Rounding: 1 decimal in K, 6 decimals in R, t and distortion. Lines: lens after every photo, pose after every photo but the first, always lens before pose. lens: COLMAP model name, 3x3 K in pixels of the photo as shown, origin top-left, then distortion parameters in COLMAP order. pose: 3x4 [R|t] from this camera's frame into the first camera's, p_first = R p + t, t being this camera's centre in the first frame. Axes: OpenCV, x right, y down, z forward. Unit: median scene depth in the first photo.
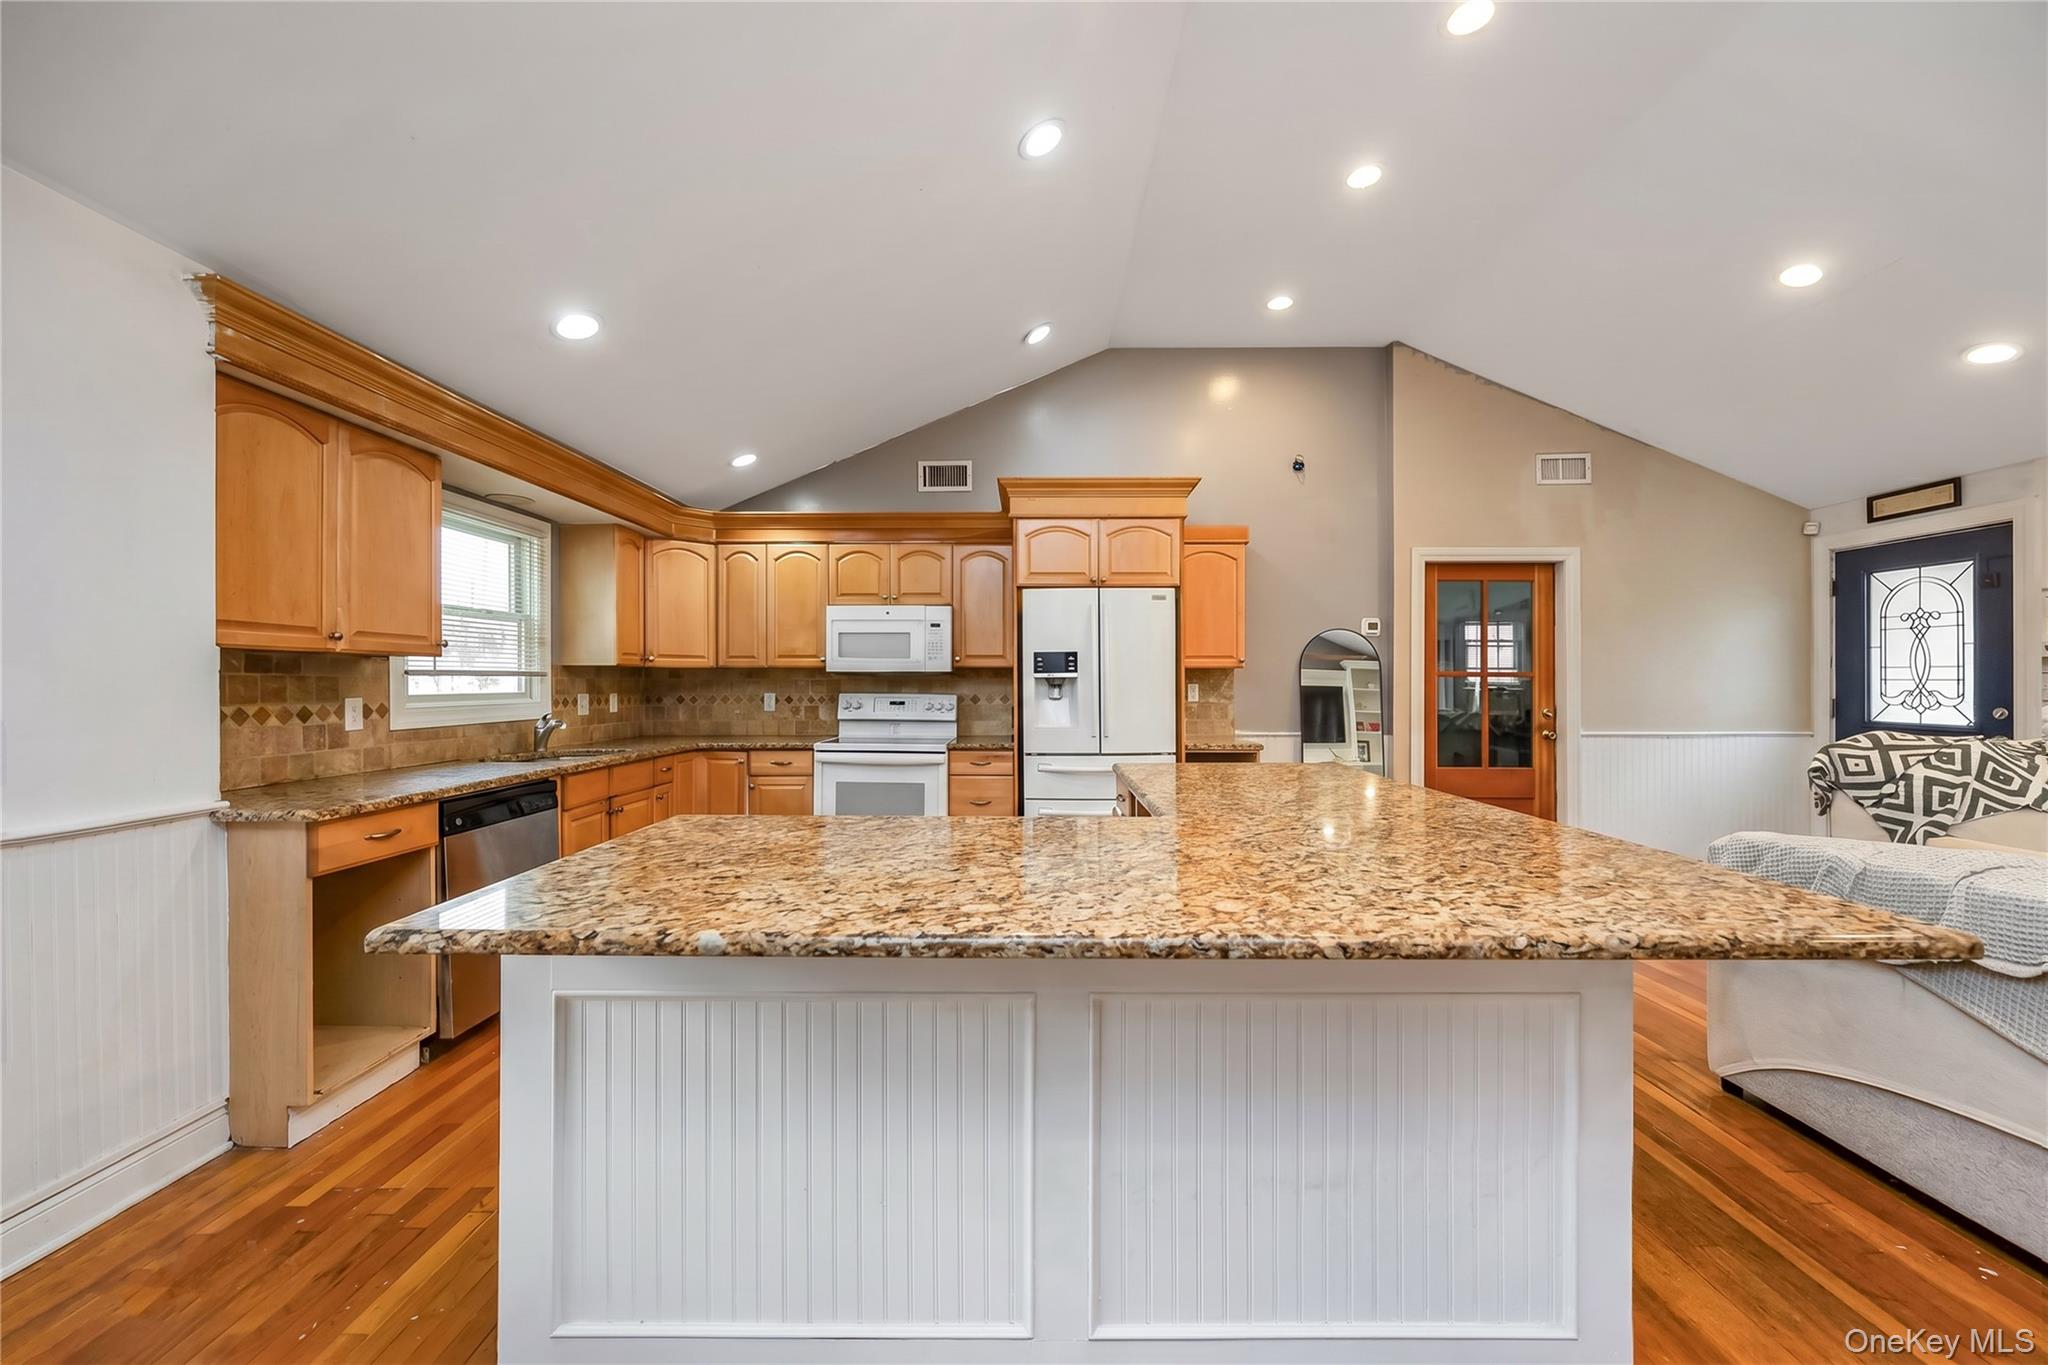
lens RADIAL K [[796.2, 0, 1028.0], [0, 796.2, 683.8], [0, 0, 1]] dist [-0.002057, -0.000333]
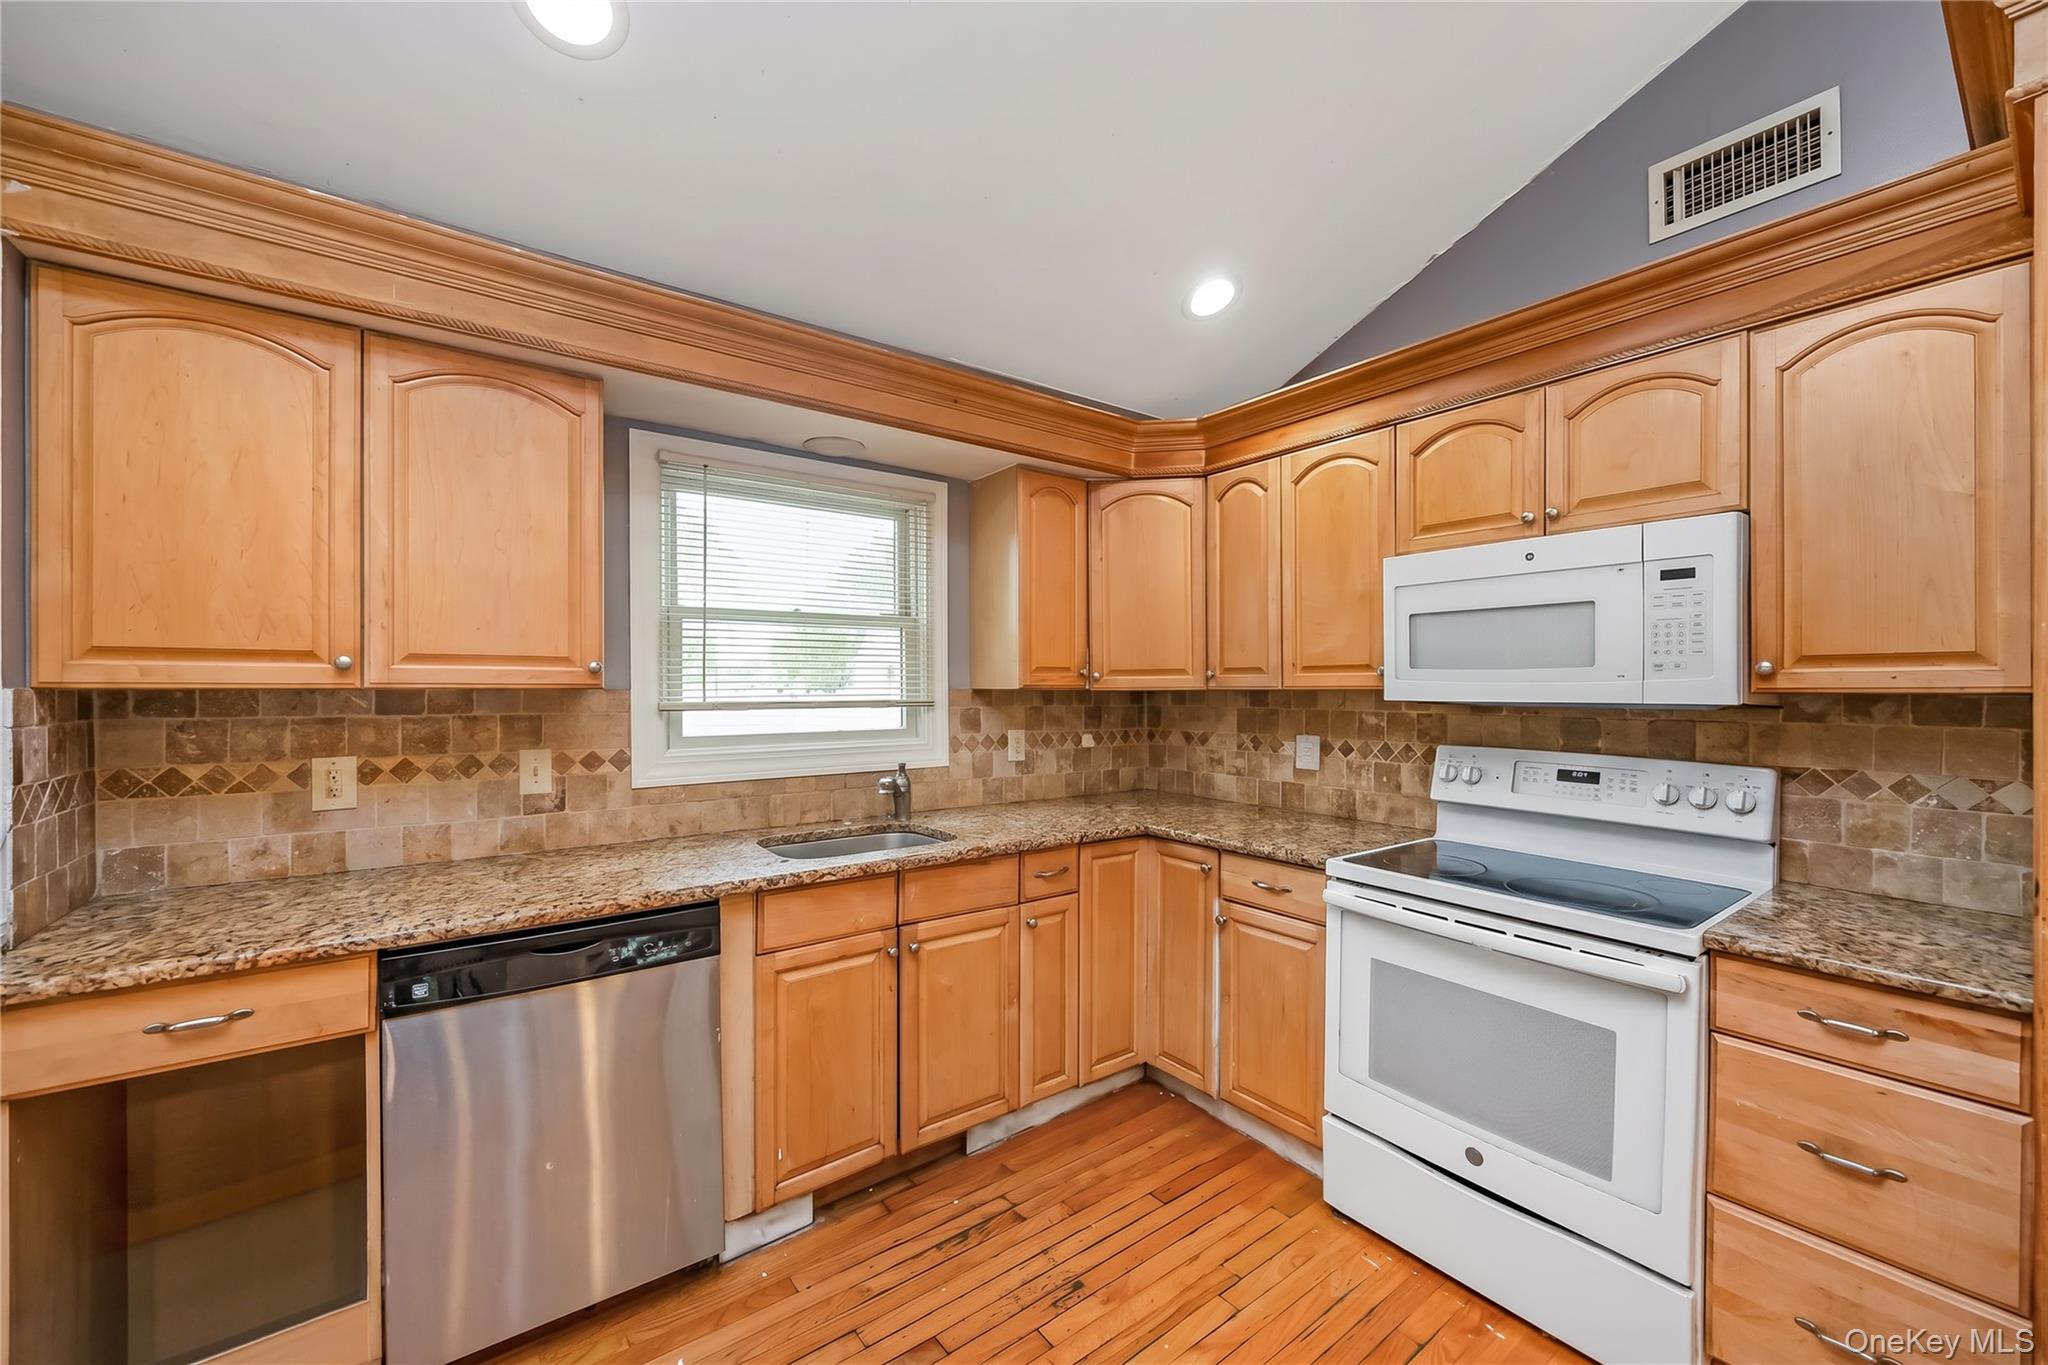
lens RADIAL K [[796.2, 0, 1028.0], [0, 796.2, 683.8], [0, 0, 1]] dist [-0.002057, -0.000333]
pose [[0.602522, -0.000401, -0.798102, -0.010286], [-0.003532, 0.999989, -0.003169, -0.024213], [0.798095, 0.004728, 0.602514, 0.590408]]
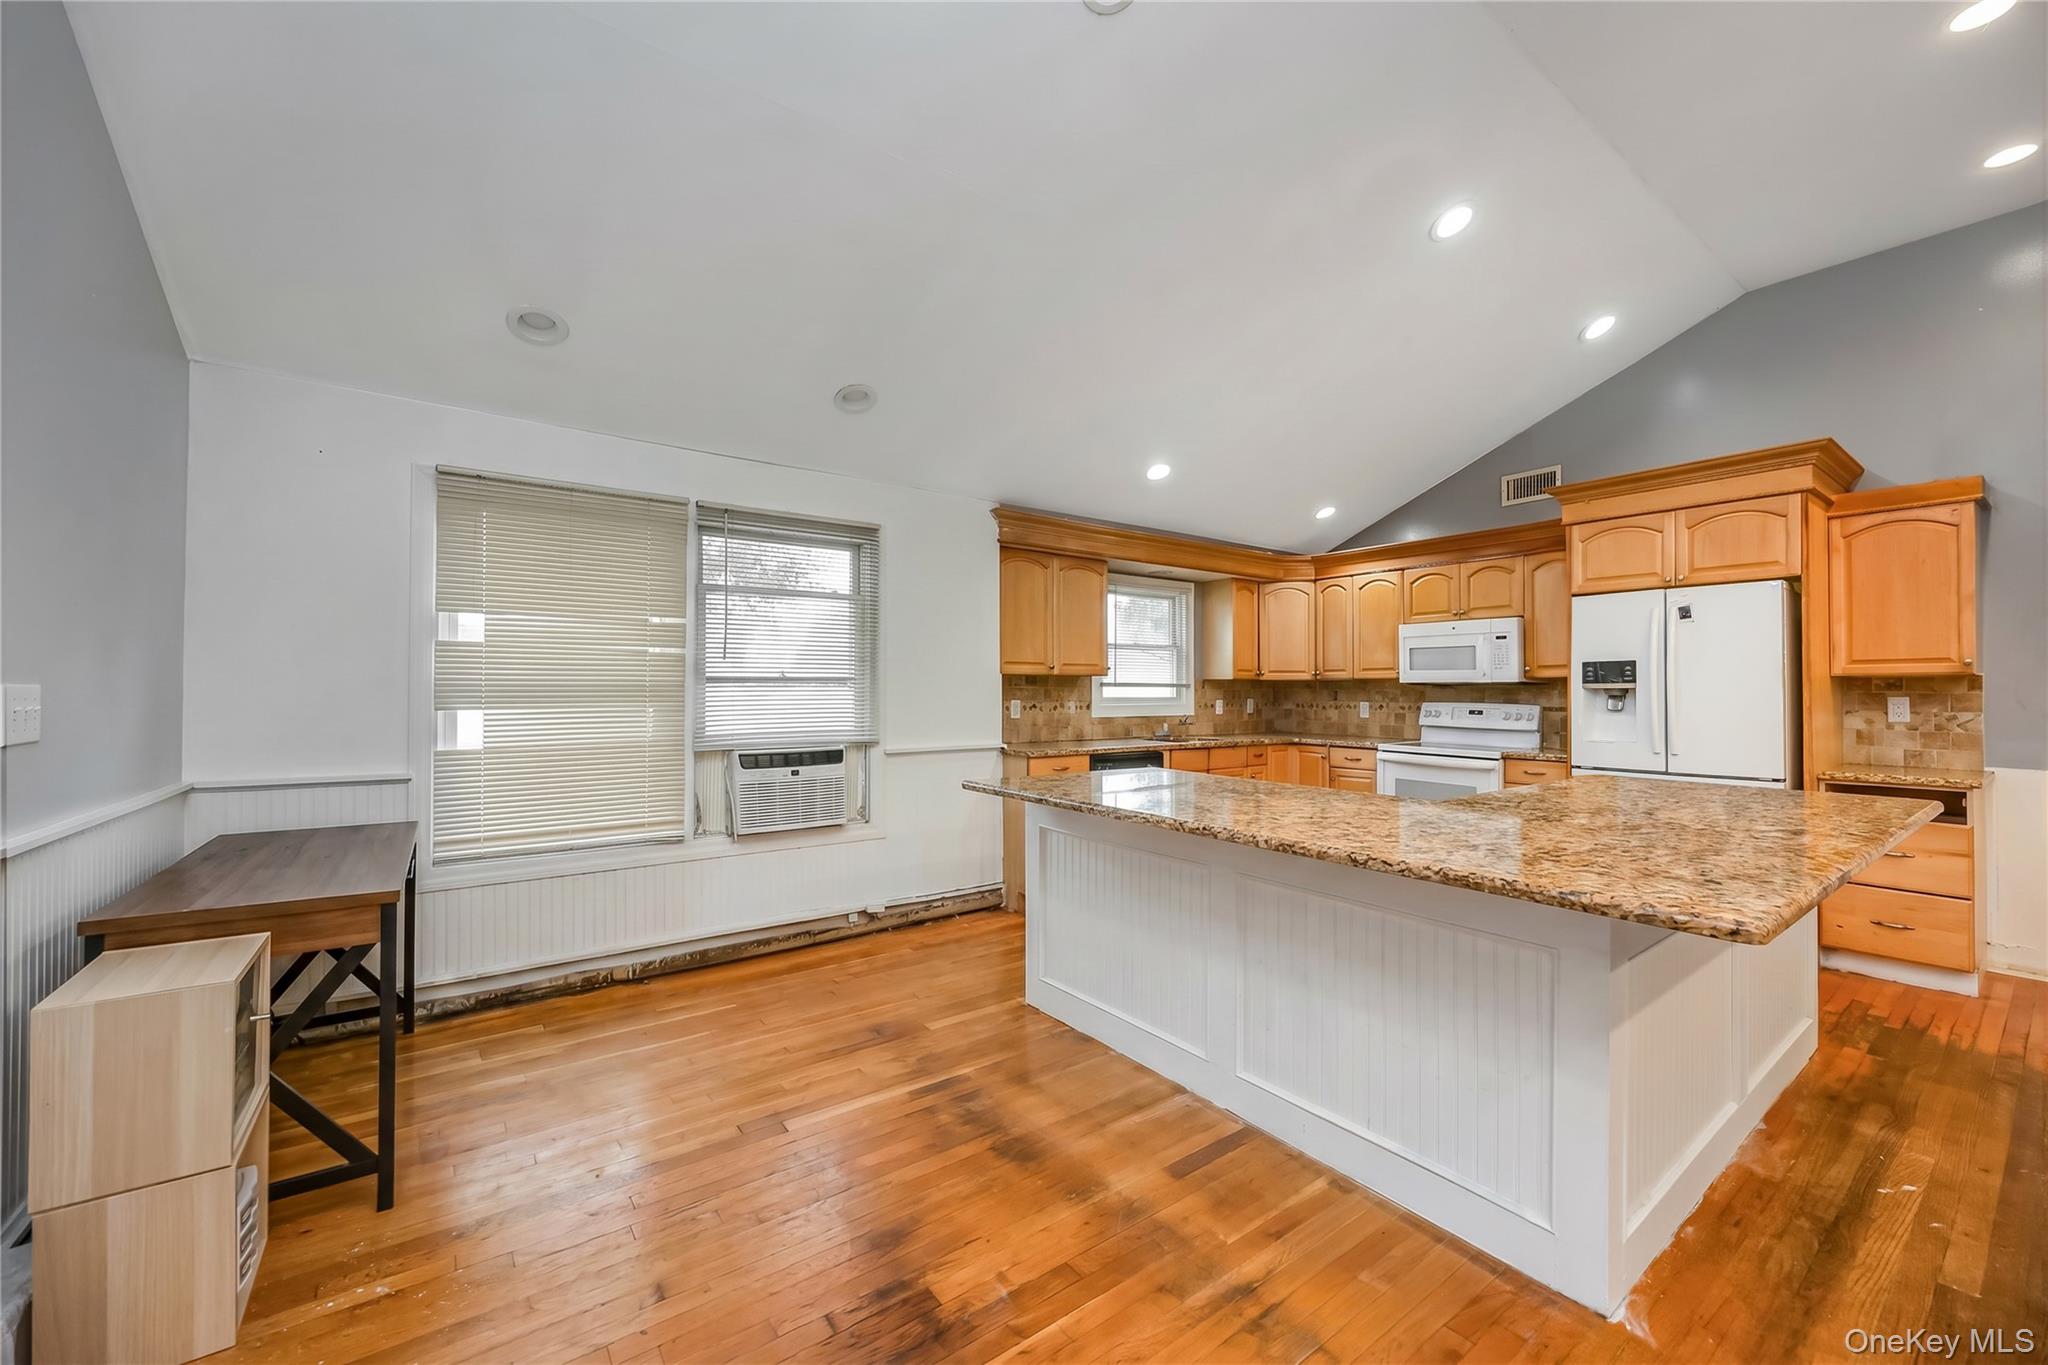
lens RADIAL K [[789.3, 0, 1024.0], [0, 789.3, 678.0], [0, 0, 1]] dist [0.000386, 0.000050]
pose [[0.597656, -0.008918, -0.801703, 0.351334], [-0.006585, 0.999850, -0.016032, -0.000328], [0.801725, 0.014861, 0.597508, -0.113233]]
